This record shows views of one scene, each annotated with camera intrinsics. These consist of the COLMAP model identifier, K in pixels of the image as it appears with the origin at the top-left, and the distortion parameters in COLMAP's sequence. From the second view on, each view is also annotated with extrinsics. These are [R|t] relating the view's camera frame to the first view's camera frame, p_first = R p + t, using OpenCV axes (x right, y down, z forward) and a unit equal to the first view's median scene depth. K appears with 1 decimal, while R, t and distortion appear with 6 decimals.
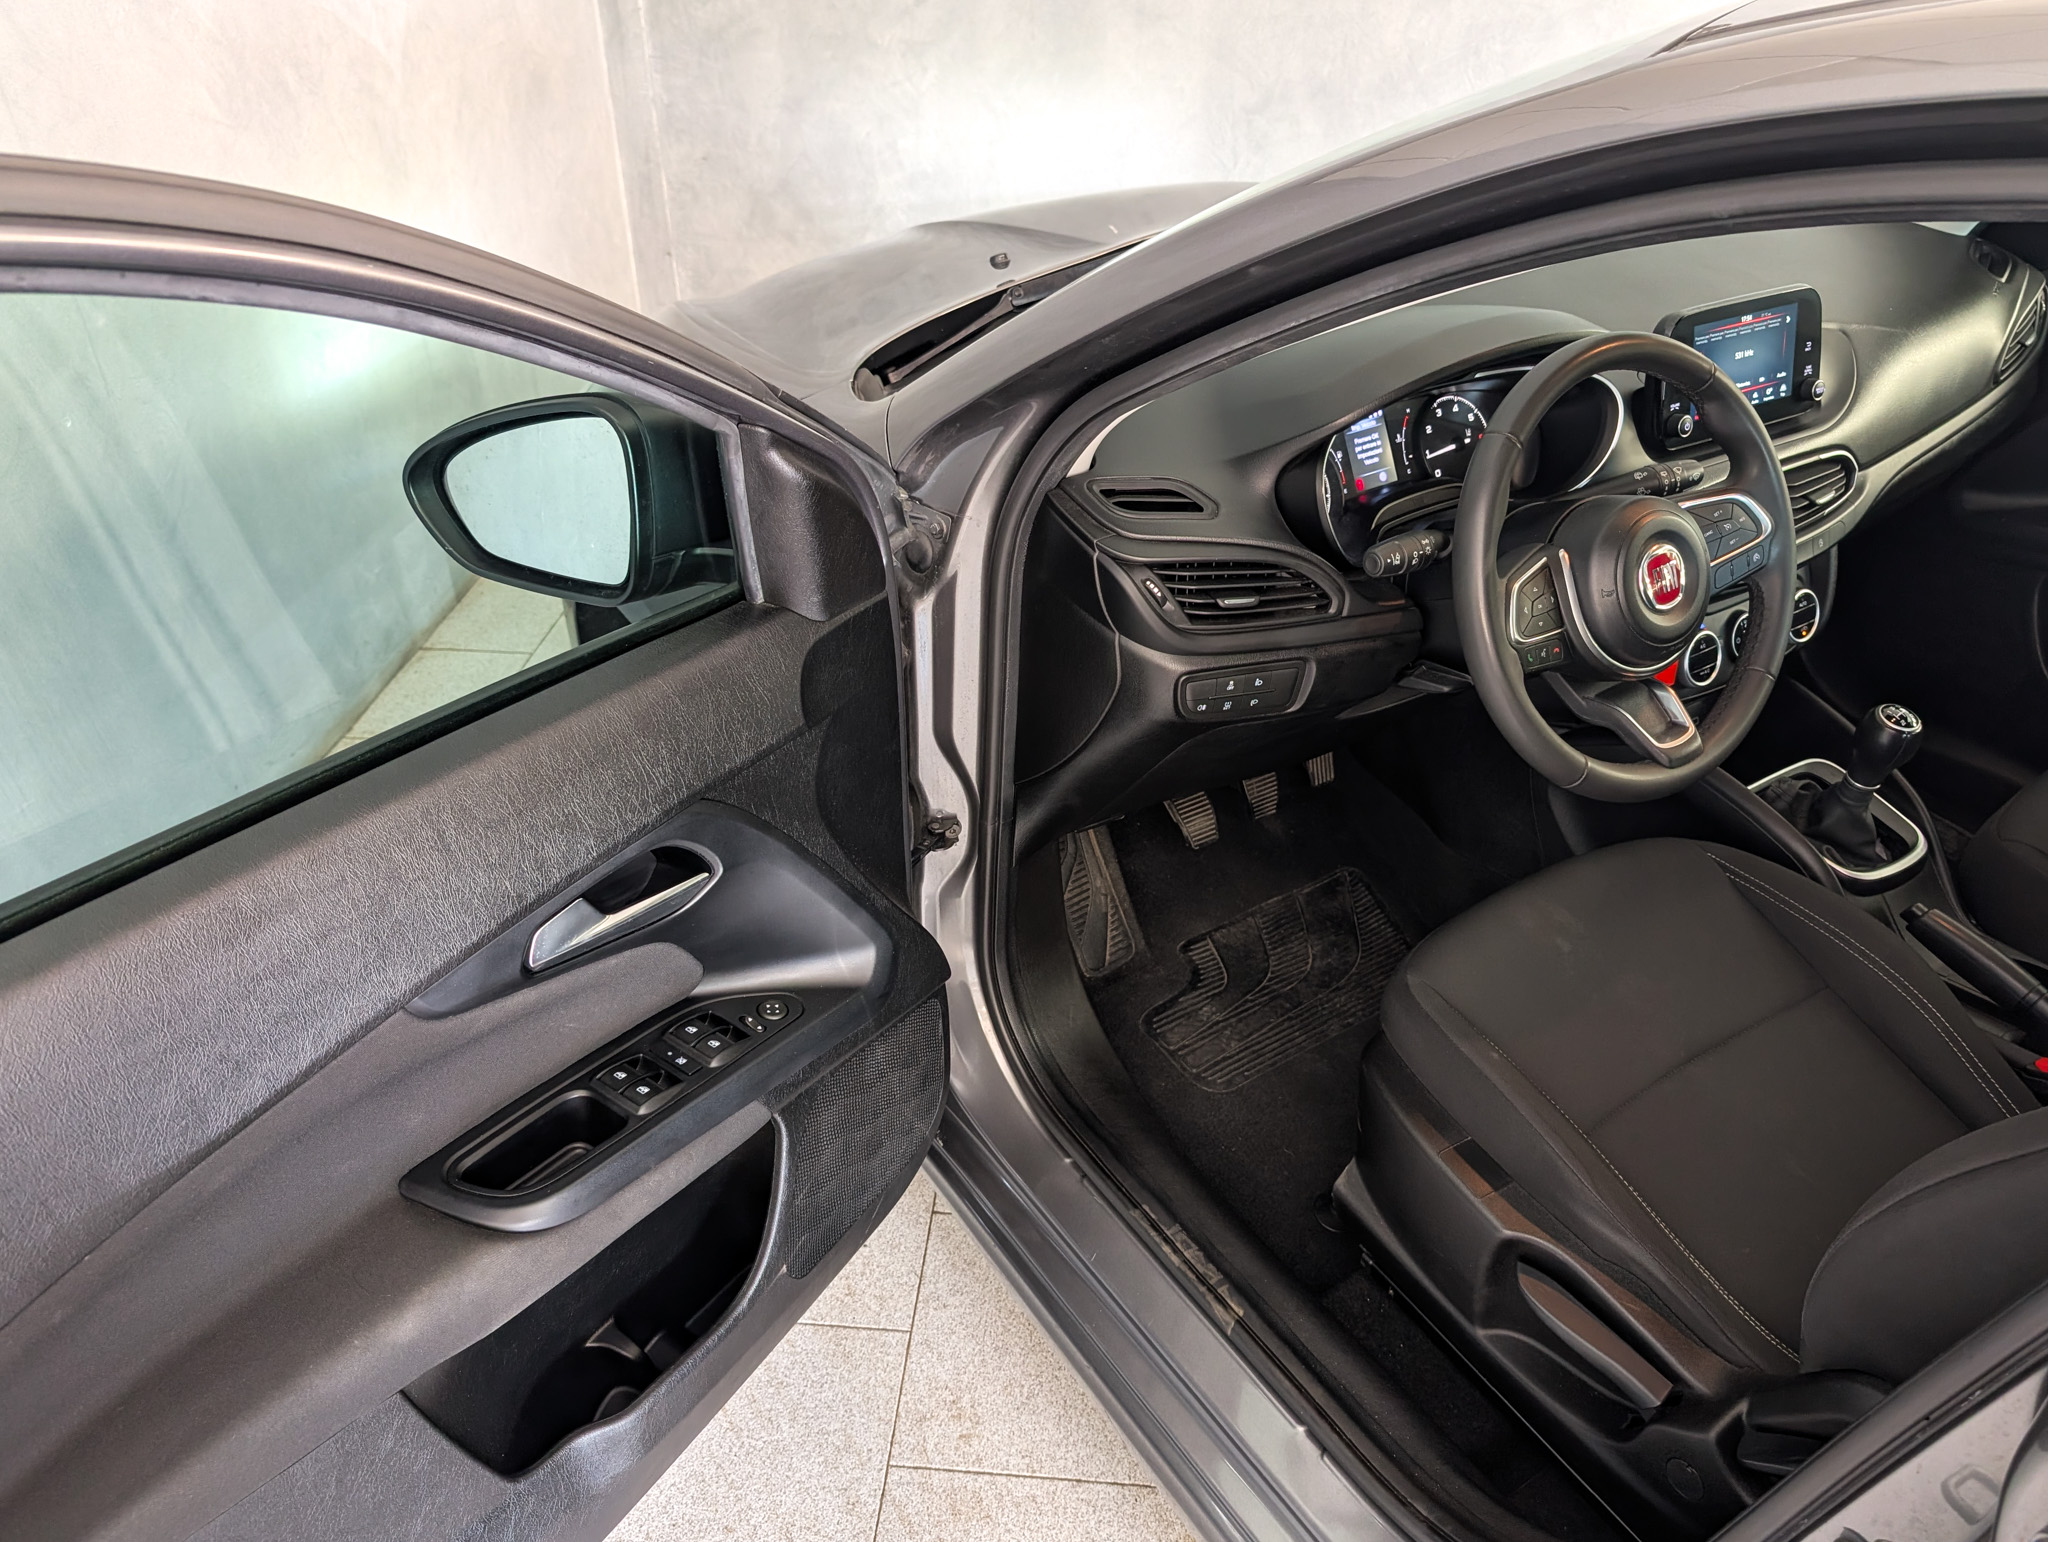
lens RADIAL K [[1528.9, 0, 1025.8], [0, 1528.9, 745.1], [0, 0, 1]] dist [0.005652, -0.016524]
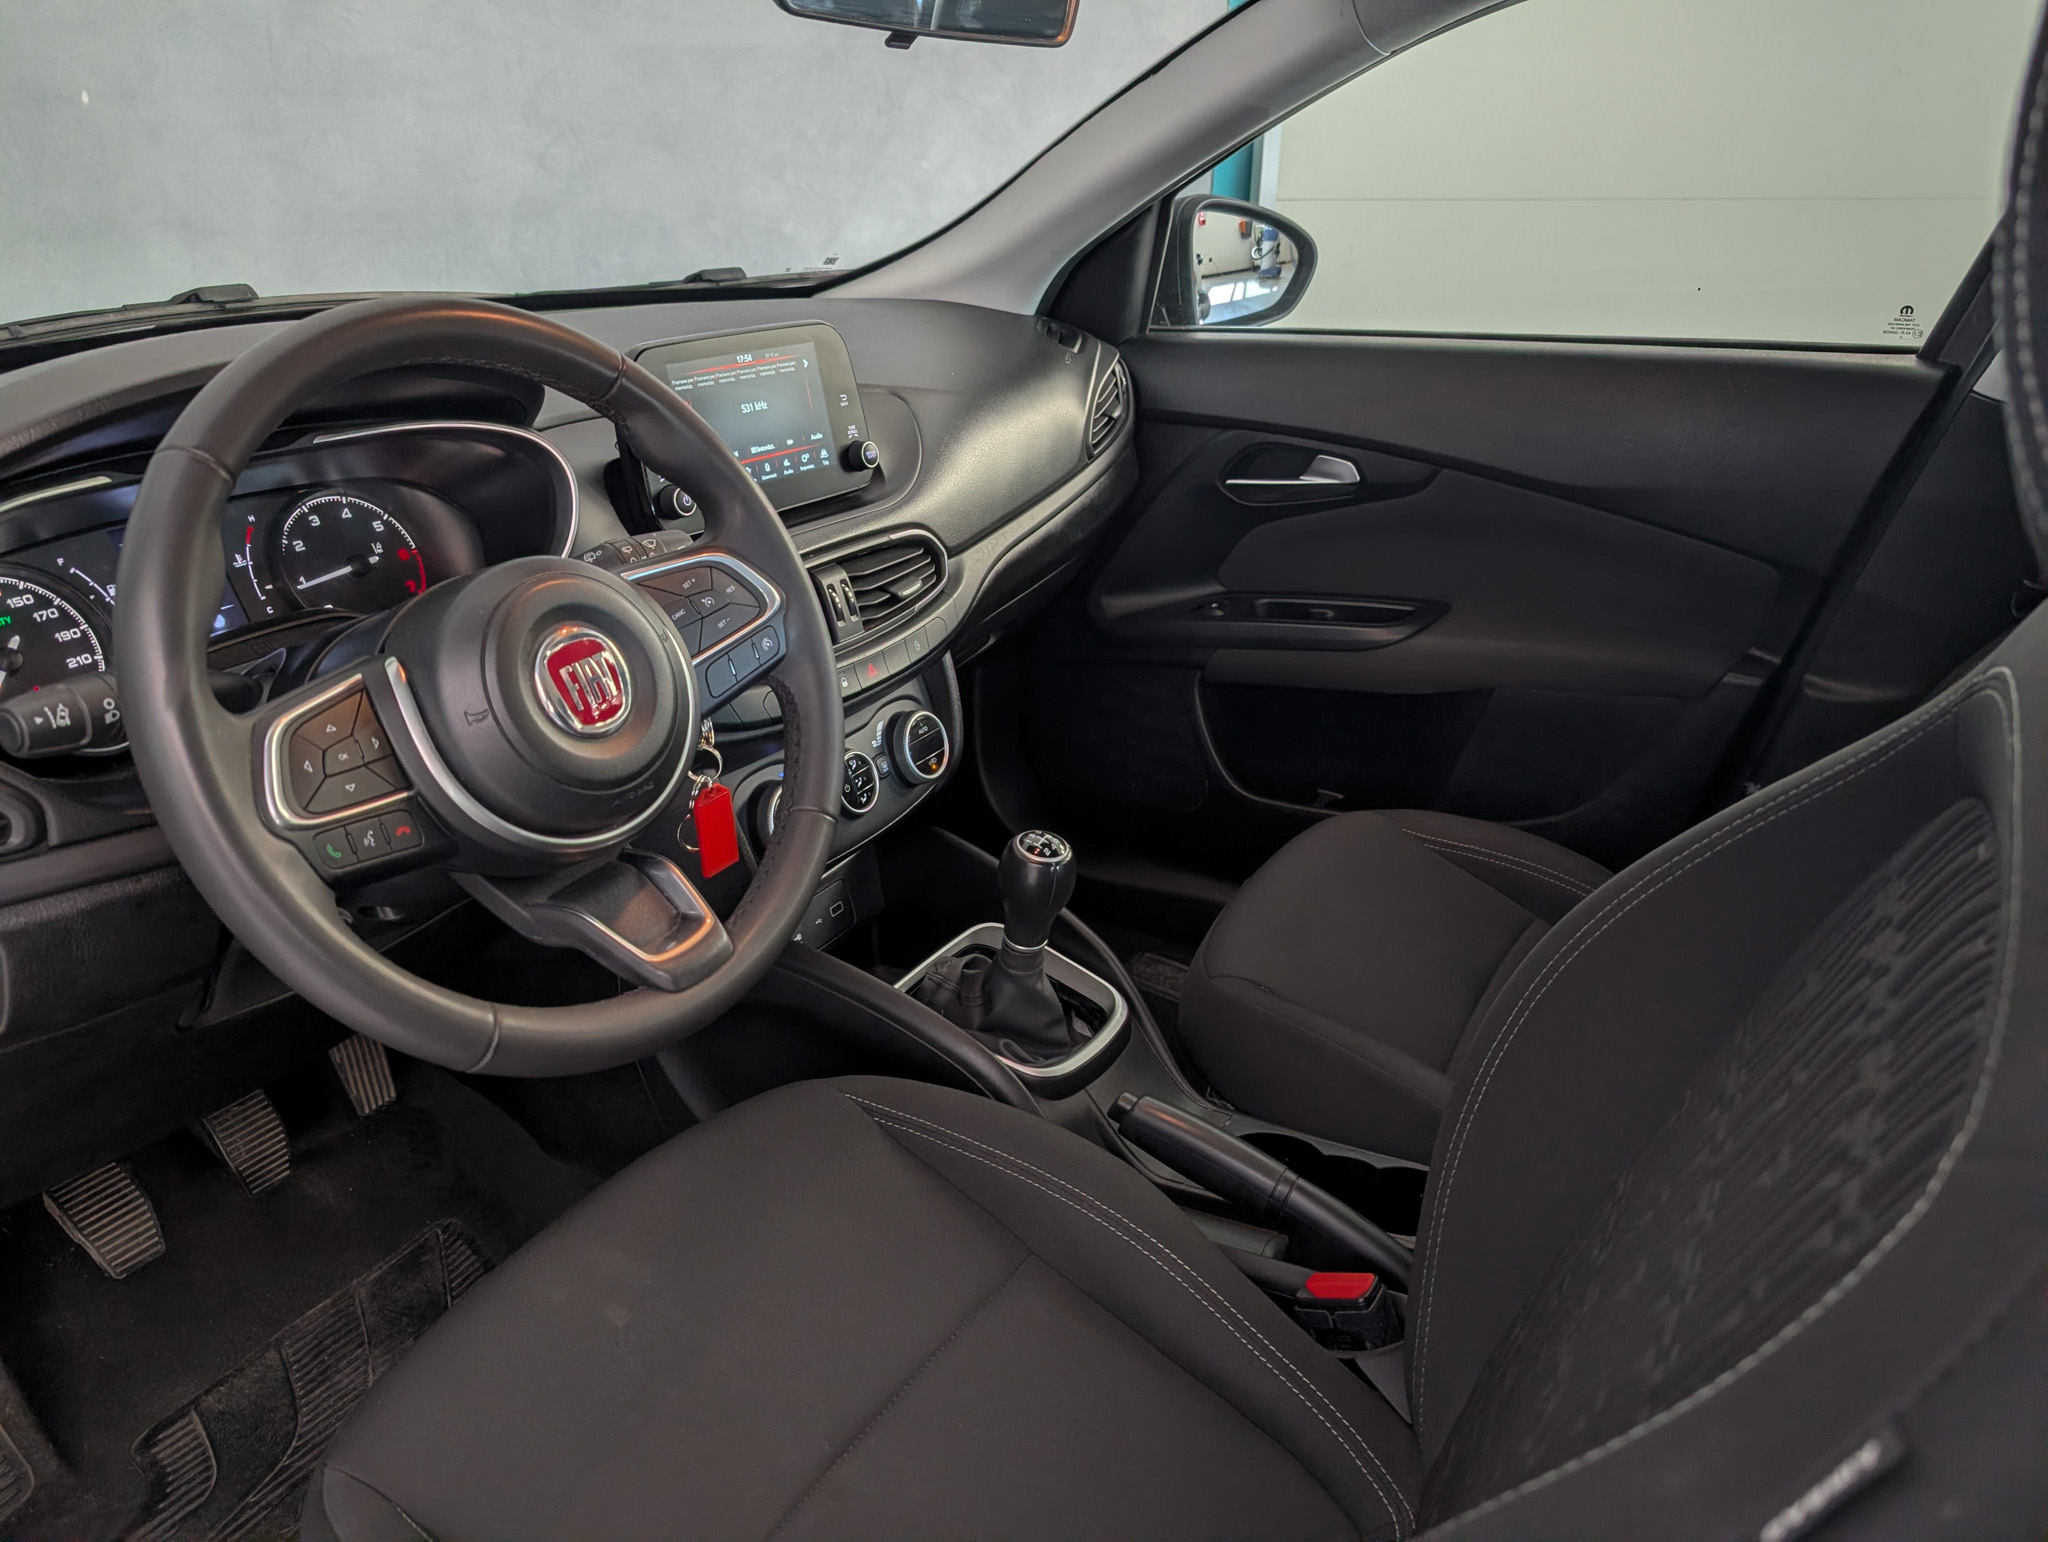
lens RADIAL K [[1481.8, 0, 1028.1], [0, 1481.8, 746.0], [0, 0, 1]] dist [0.002908, -0.003058]
pose [[0.894554, -0.155932, 0.418876, 0.274869], [0.225917, 0.966386, -0.122720, 0.021197], [-0.385660, 0.204411, 0.899712, 0.353935]]
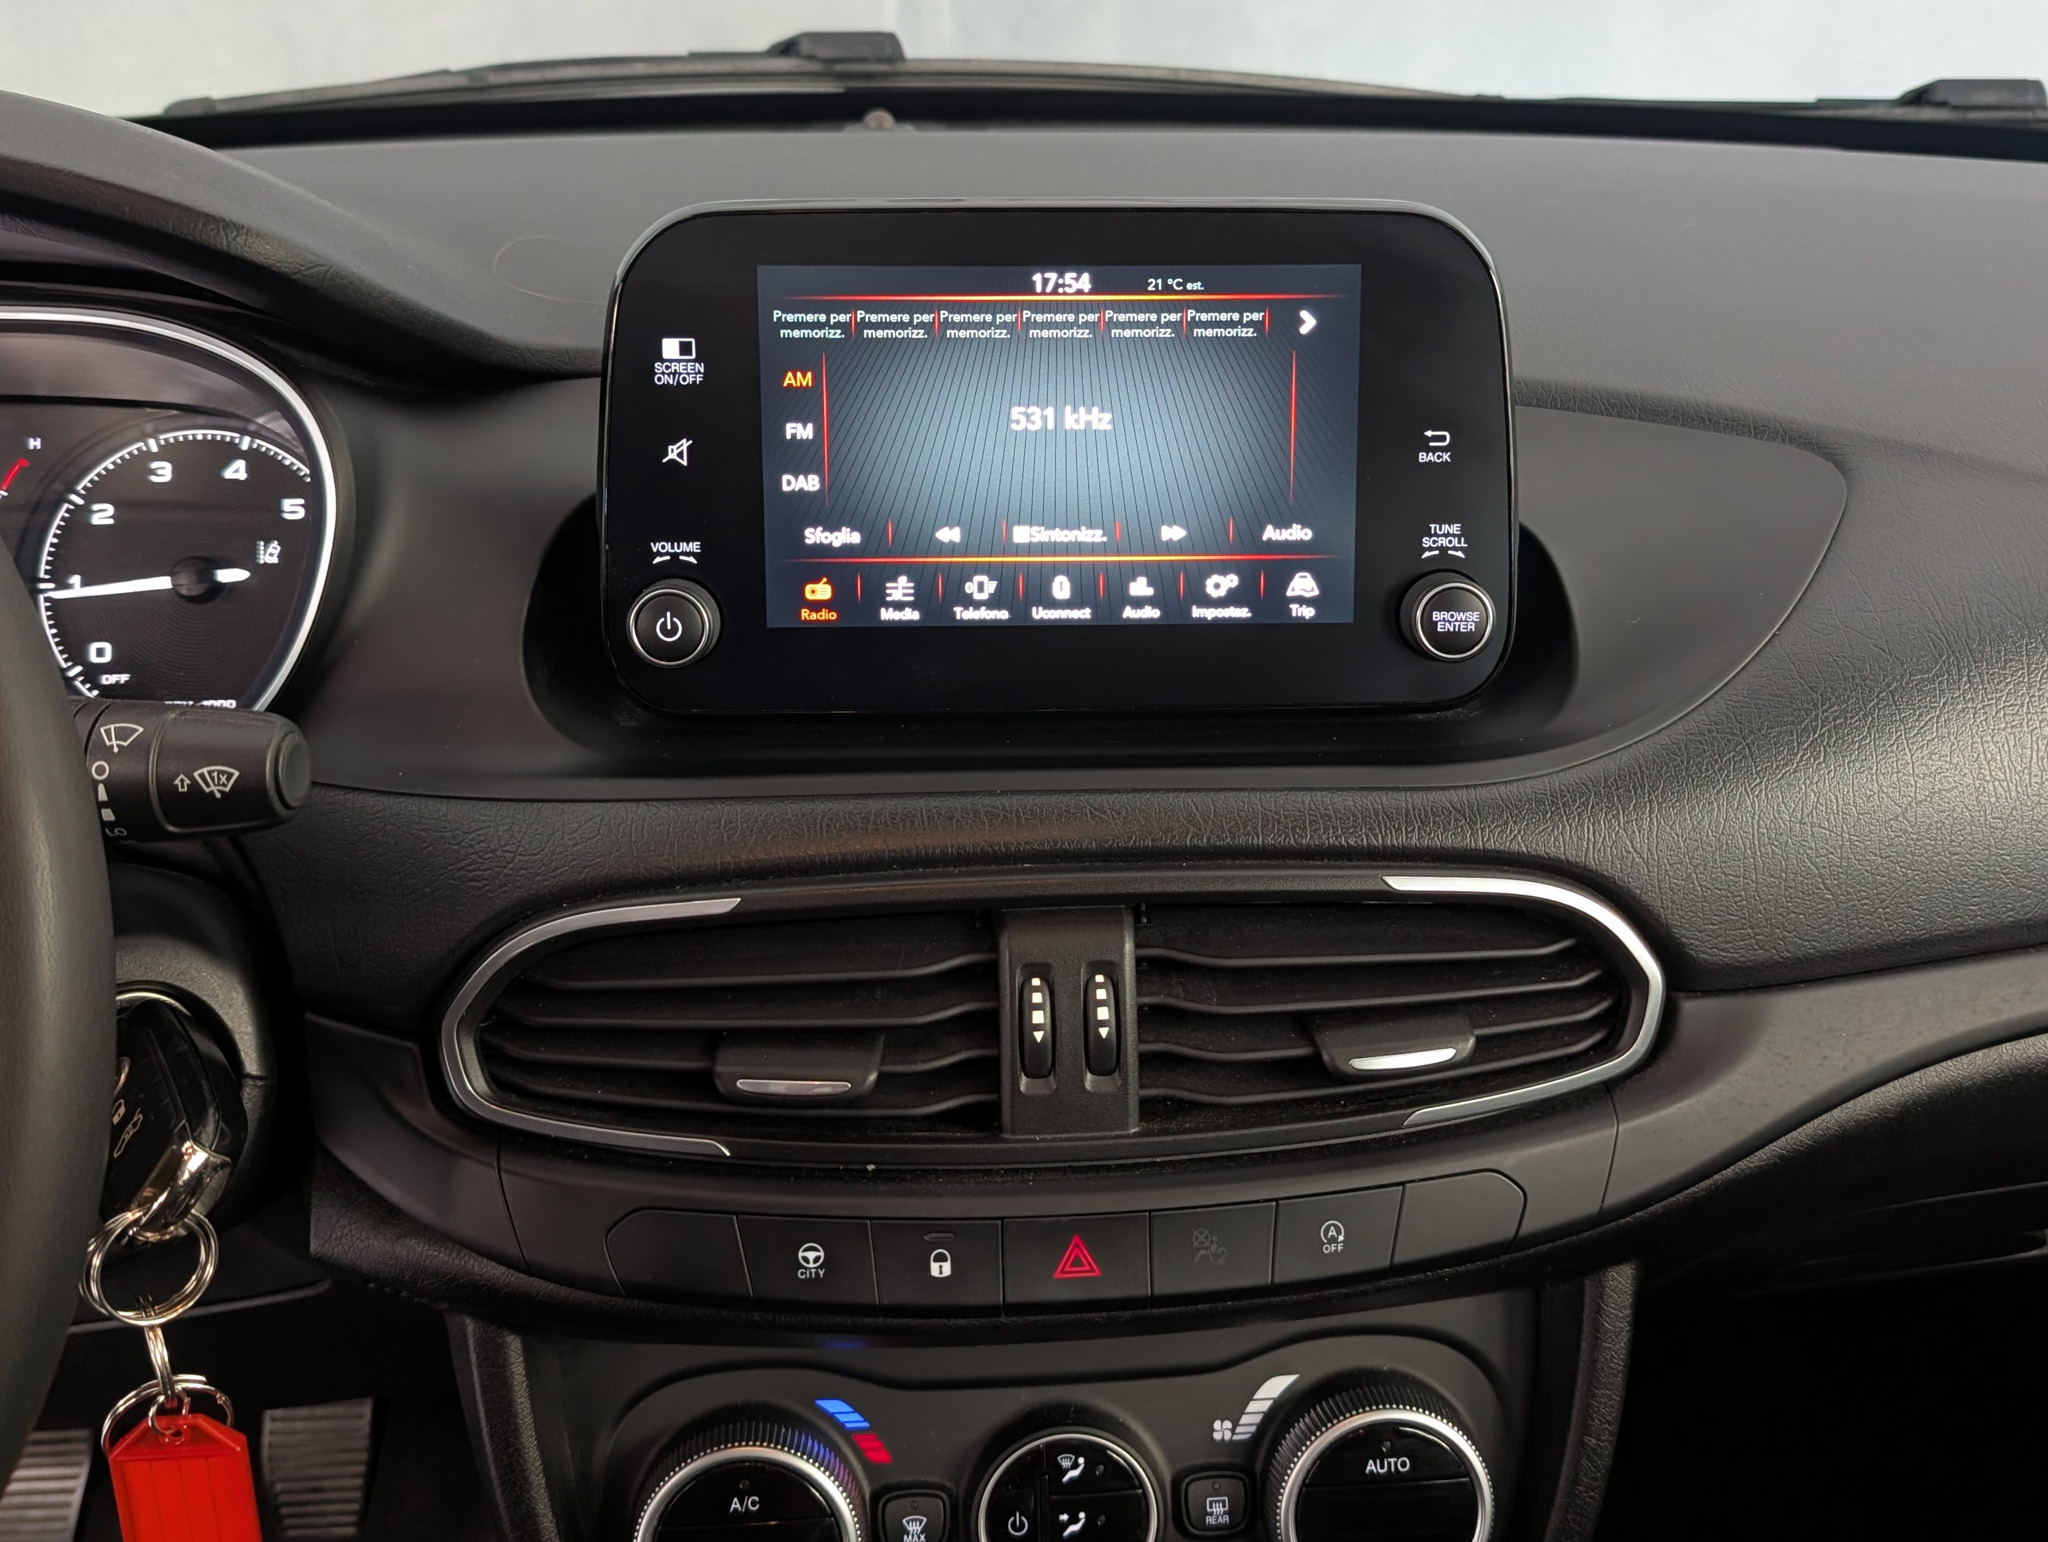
lens RADIAL K [[2093.4, 0, 1043.2], [0, 2093.4, 636.5], [0, 0, 1]] dist [0.097537, -0.480485]
pose [[0.885595, 0.168308, -0.432890, 0.657176], [-0.258667, 0.952839, -0.158710, -0.170450], [0.385763, 0.252527, 0.887365, 0.724177]]
